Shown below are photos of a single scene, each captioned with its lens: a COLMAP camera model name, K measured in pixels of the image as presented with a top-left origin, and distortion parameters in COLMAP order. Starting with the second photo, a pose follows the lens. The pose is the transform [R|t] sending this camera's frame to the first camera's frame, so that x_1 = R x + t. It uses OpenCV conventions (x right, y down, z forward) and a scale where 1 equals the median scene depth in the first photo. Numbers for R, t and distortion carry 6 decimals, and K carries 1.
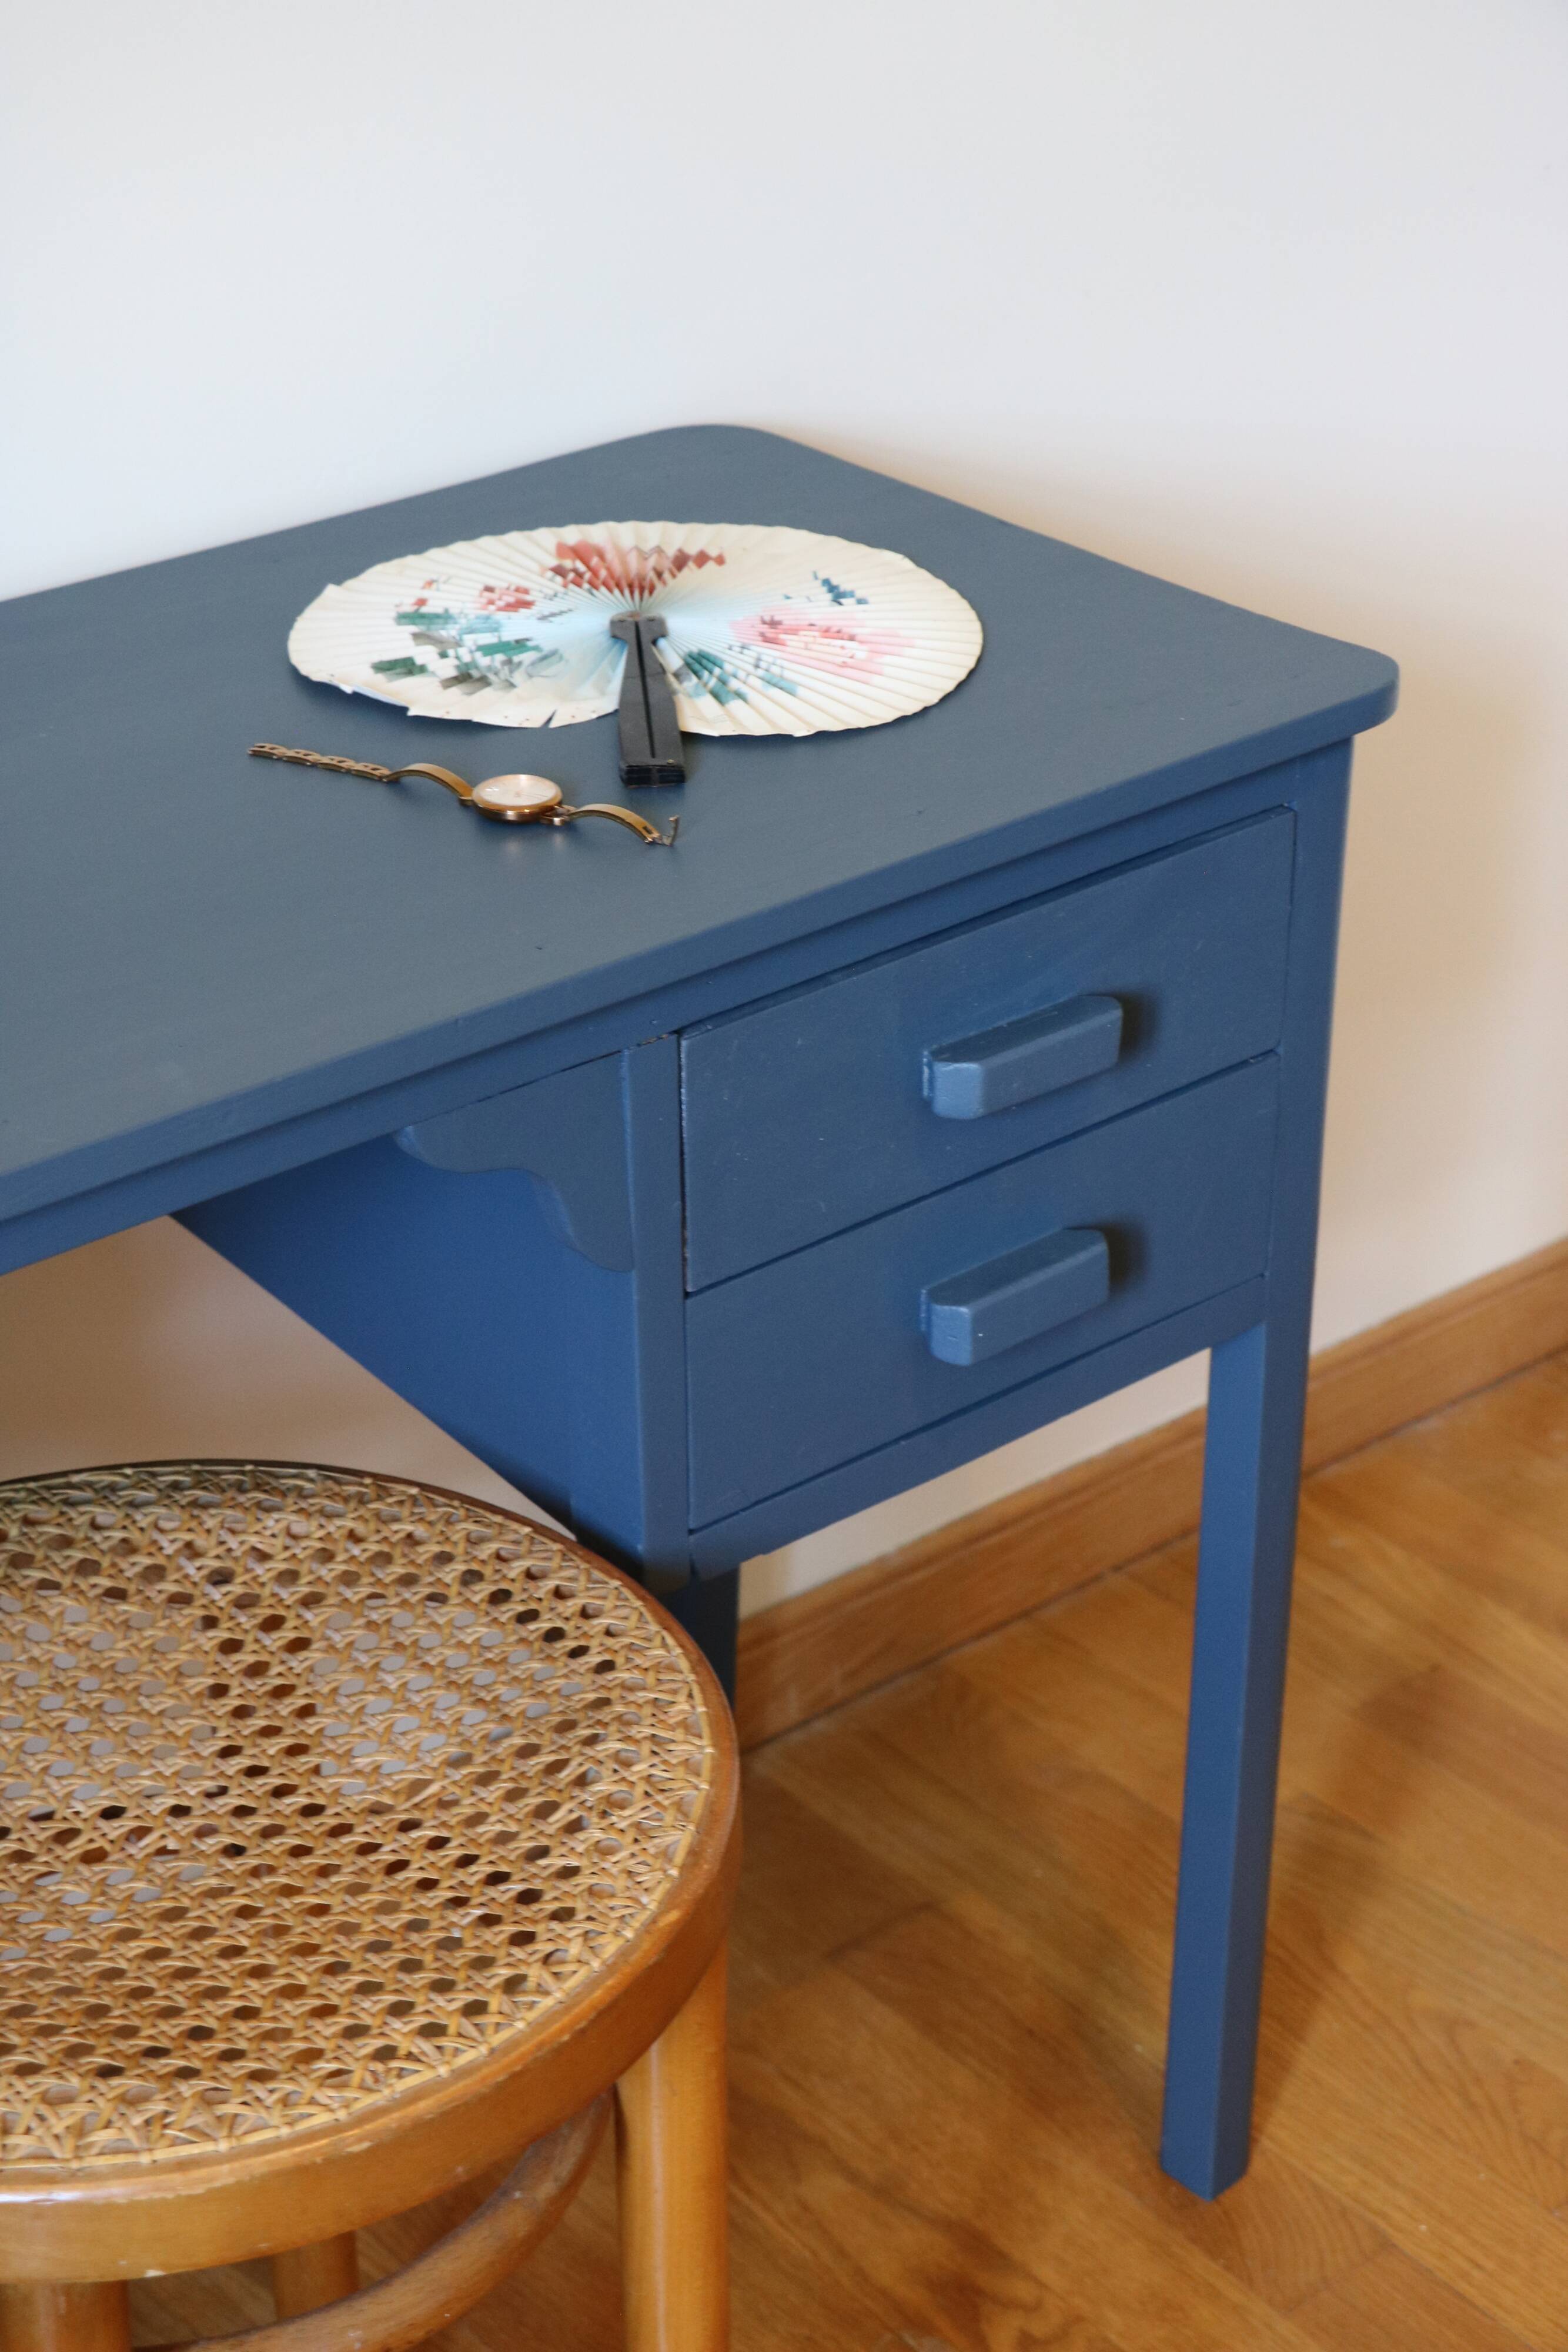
lens RADIAL K [[4060.1, 0, 758.6], [0, 4060.1, 1178.3], [0, 0, 1]] dist [0.108449, 0.299192]
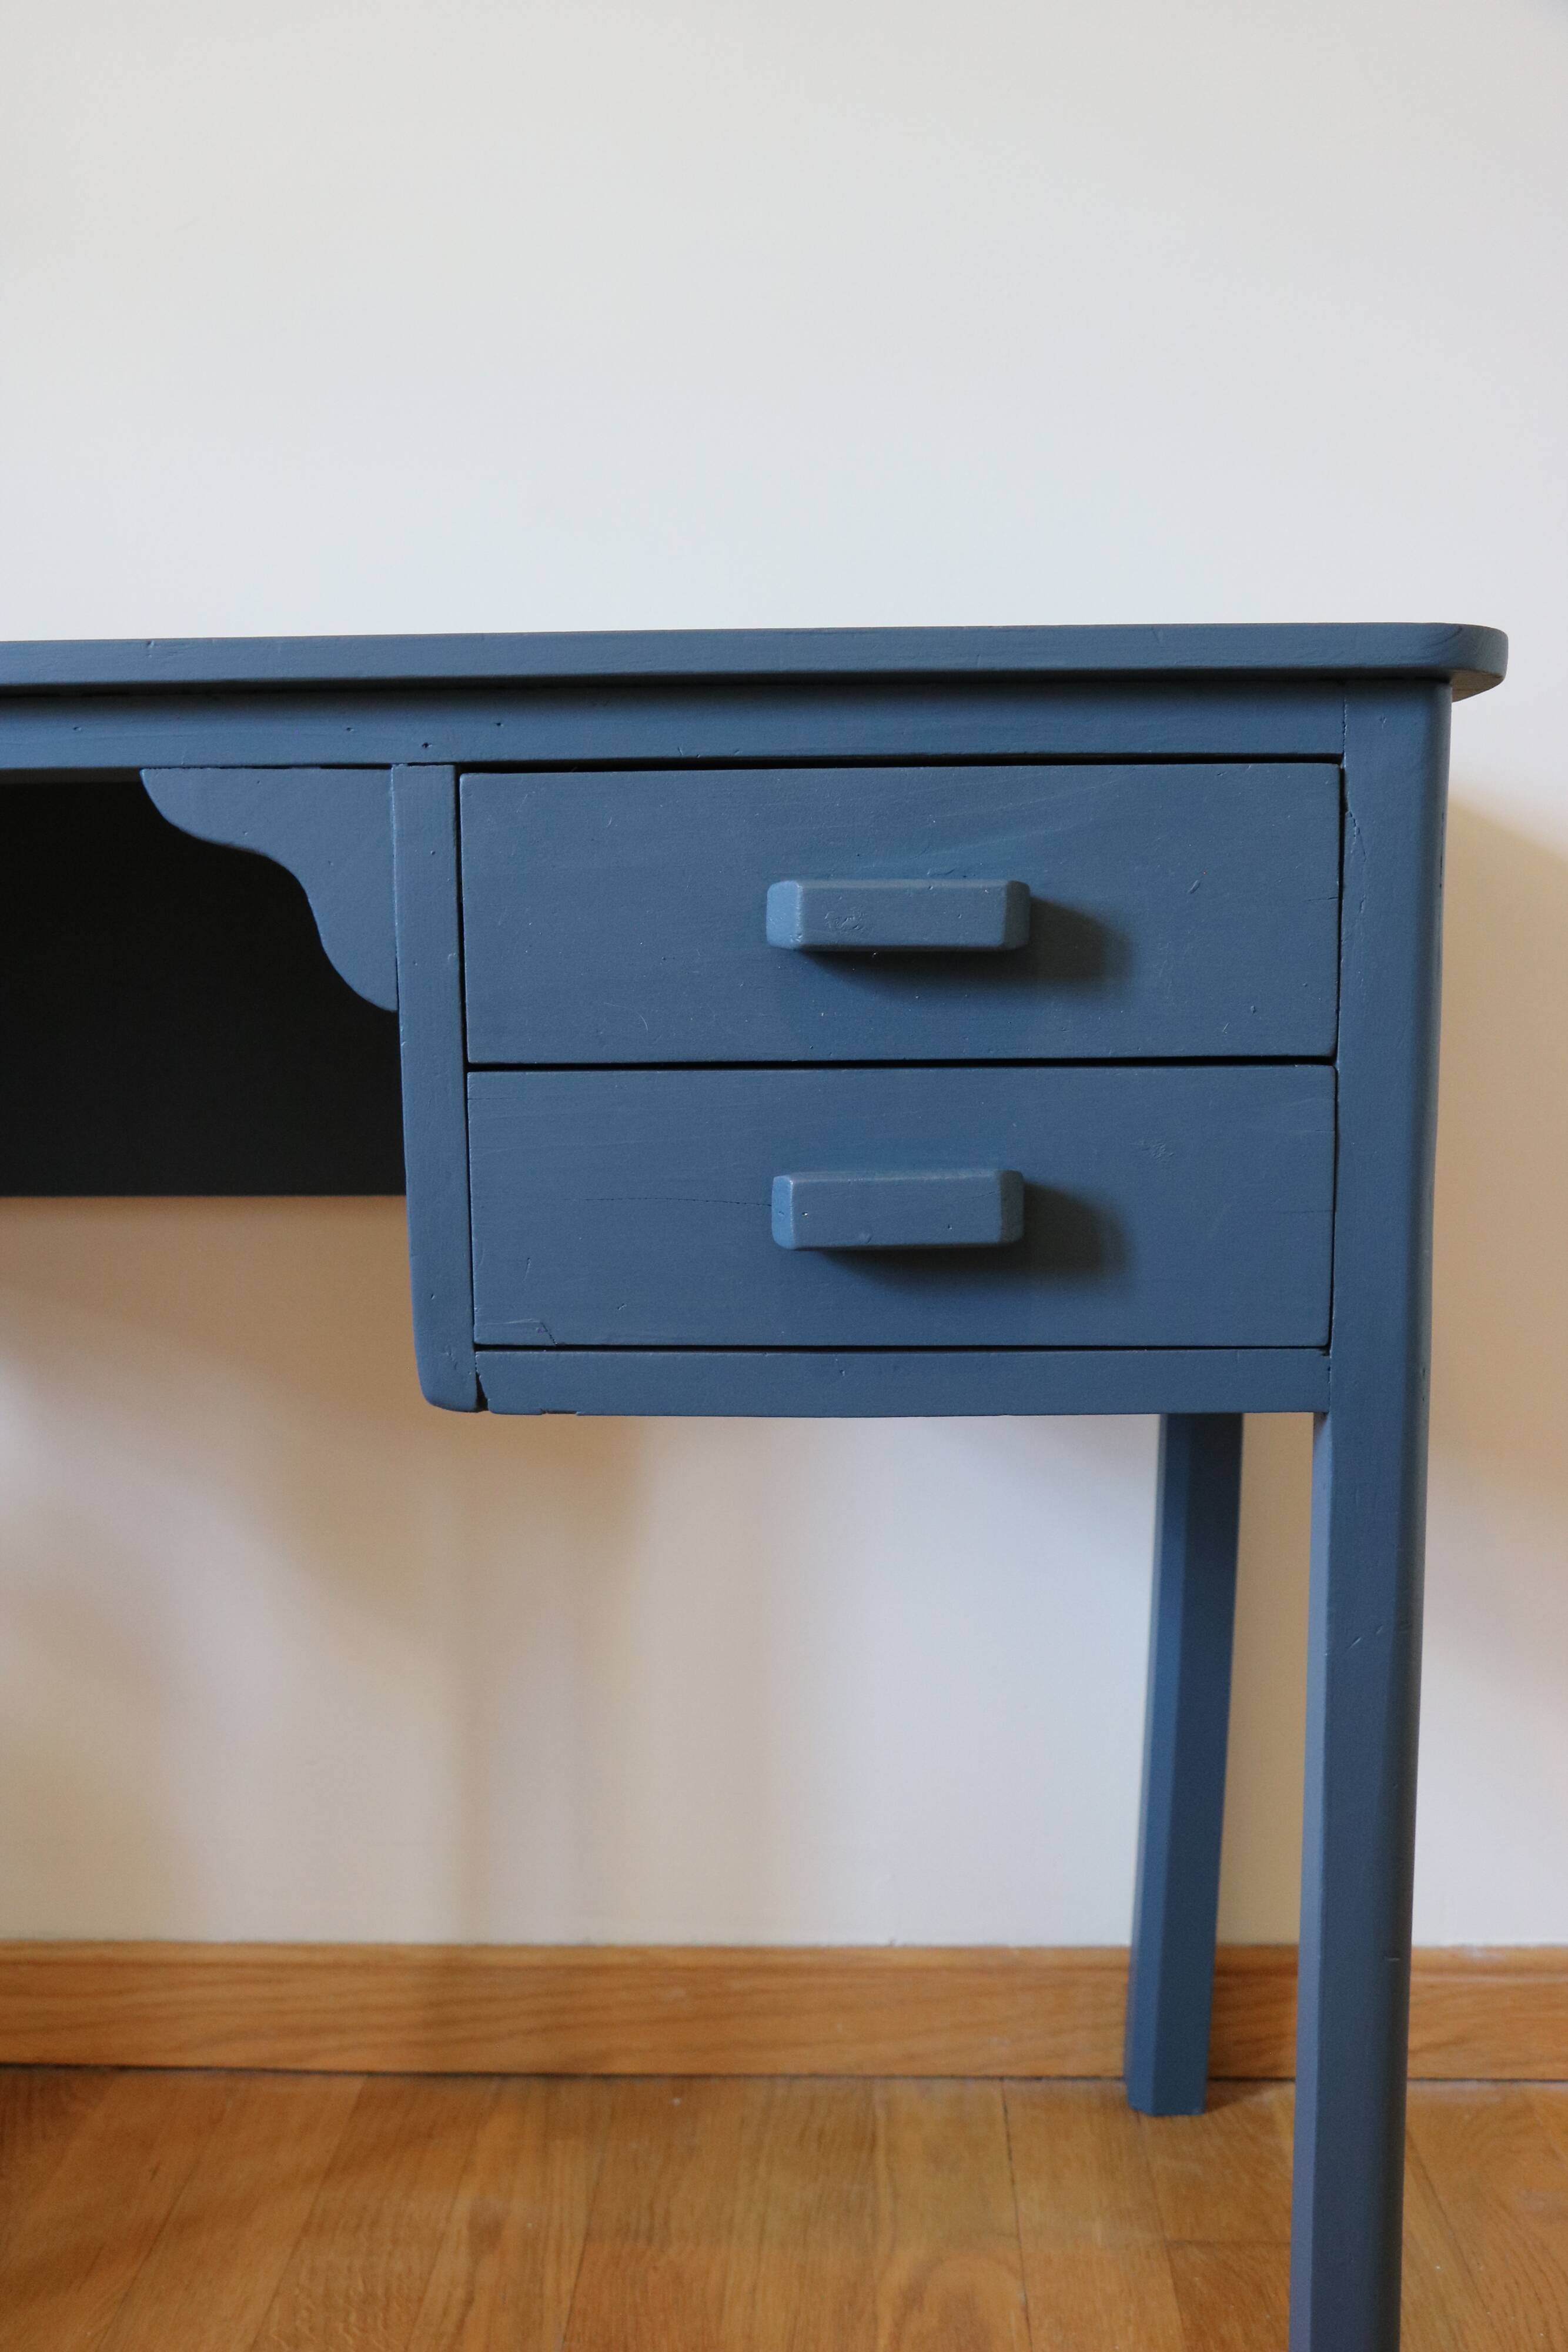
lens RADIAL K [[2378.6, 0, 784.0], [0, 2378.6, 1176.0], [0, 0, 1]] dist [-0.114922, 0.196221]
pose [[0.756320, 0.084317, -0.648745, 0.395937], [-0.304757, 0.922896, -0.235343, 0.157604], [0.578881, 0.375704, 0.723701, 0.608429]]
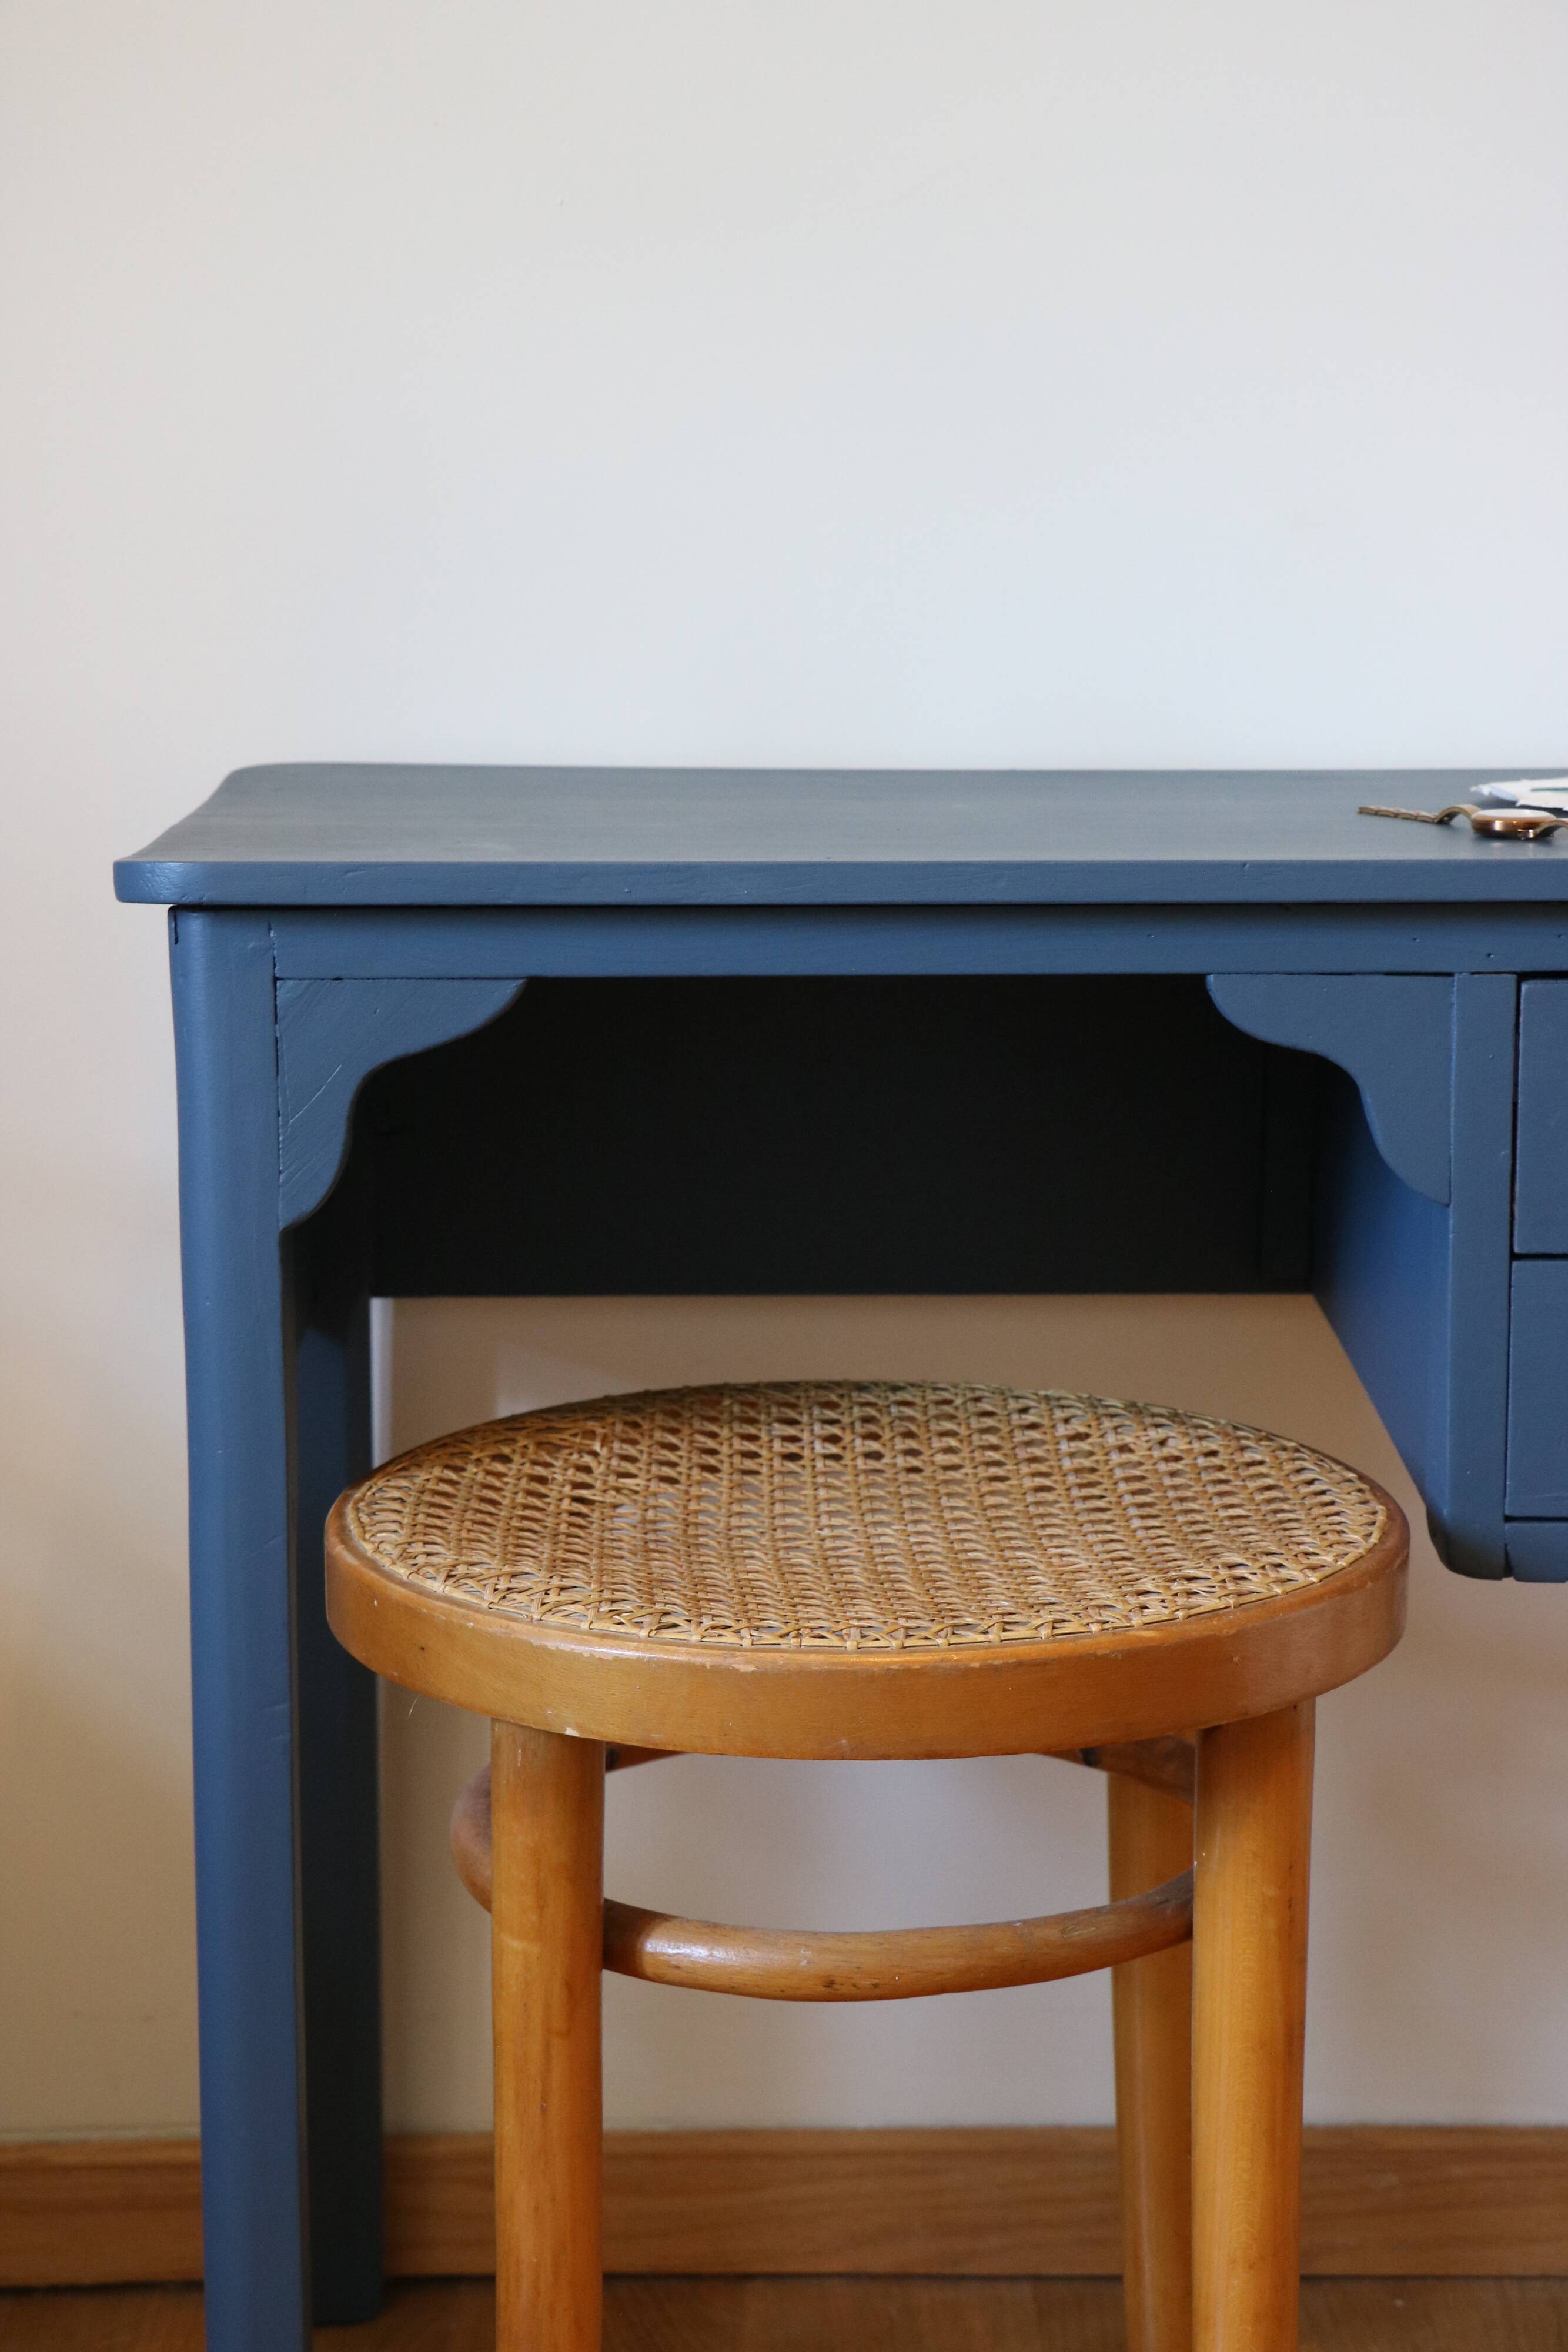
lens RADIAL K [[4060.1, 0, 758.6], [0, 4060.1, 1178.3], [0, 0, 1]] dist [0.108449, 0.299192]
pose [[0.780640, 0.123046, -0.612748, 0.444016], [-0.295525, 0.936568, -0.188427, 0.250485], [0.550695, 0.328176, 0.767486, 0.086719]]
